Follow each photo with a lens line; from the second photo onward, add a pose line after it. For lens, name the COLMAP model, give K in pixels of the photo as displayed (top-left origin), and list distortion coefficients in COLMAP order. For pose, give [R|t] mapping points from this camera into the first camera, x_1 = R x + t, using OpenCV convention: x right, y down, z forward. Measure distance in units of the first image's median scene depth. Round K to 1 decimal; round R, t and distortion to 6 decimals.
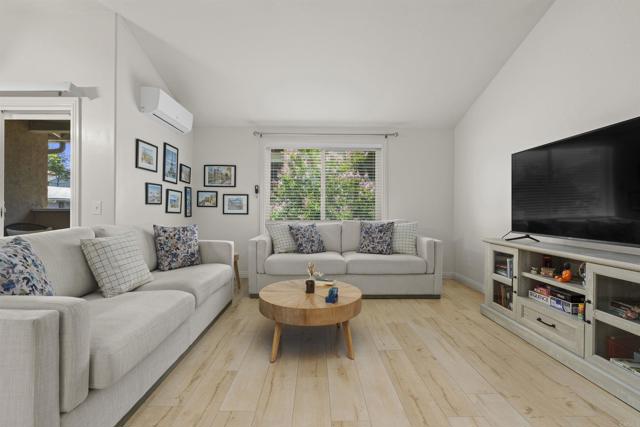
lens RADIAL K [[288.4, 0, 318.6], [0, 288.4, 210.7], [0, 0, 1]] dist [-0.010181, 0.005658]
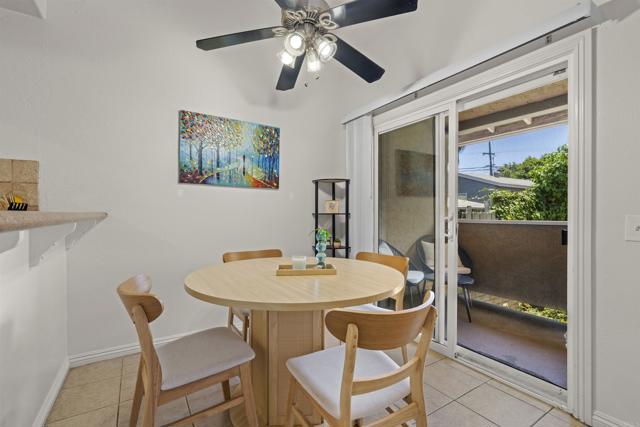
lens RADIAL K [[288.4, 0, 318.5], [0, 288.4, 215.5], [0, 0, 1]] dist [-0.010181, 0.005658]
pose [[0.526613, -0.002608, -0.850101, -0.572930], [0.002364, 0.999996, -0.001603, -0.027782], [0.850102, -0.001166, 0.526617, 0.228583]]
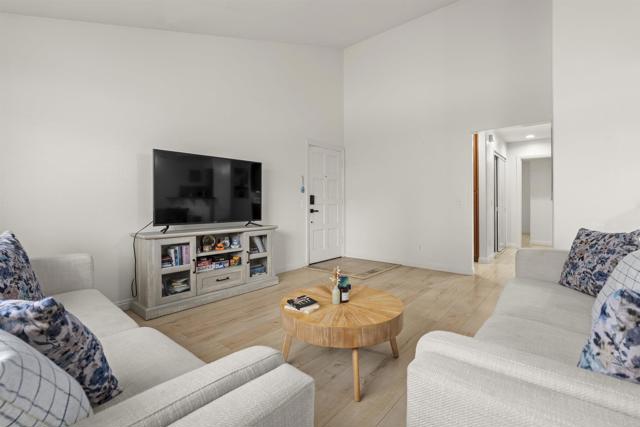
lens RADIAL K [[288.4, 0, 321.2], [0, 288.4, 206.5], [0, 0, 1]] dist [-0.010181, 0.005658]
pose [[-0.752028, -0.009953, 0.659056, -0.408367], [-0.002184, 0.999918, 0.012609, -0.005440], [-0.659128, 0.008043, -0.751988, 1.272044]]
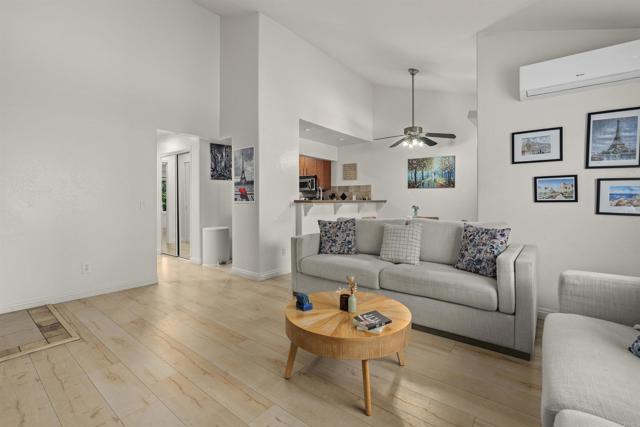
lens RADIAL K [[288.4, 0, 315.2], [0, 288.4, 203.6], [0, 0, 1]] dist [-0.010181, 0.005658]
pose [[-0.639486, 0.000128, -0.768803, 0.505089], [-0.005610, 0.999973, 0.004833, -0.019996], [0.768782, 0.007403, -0.639468, 1.107936]]
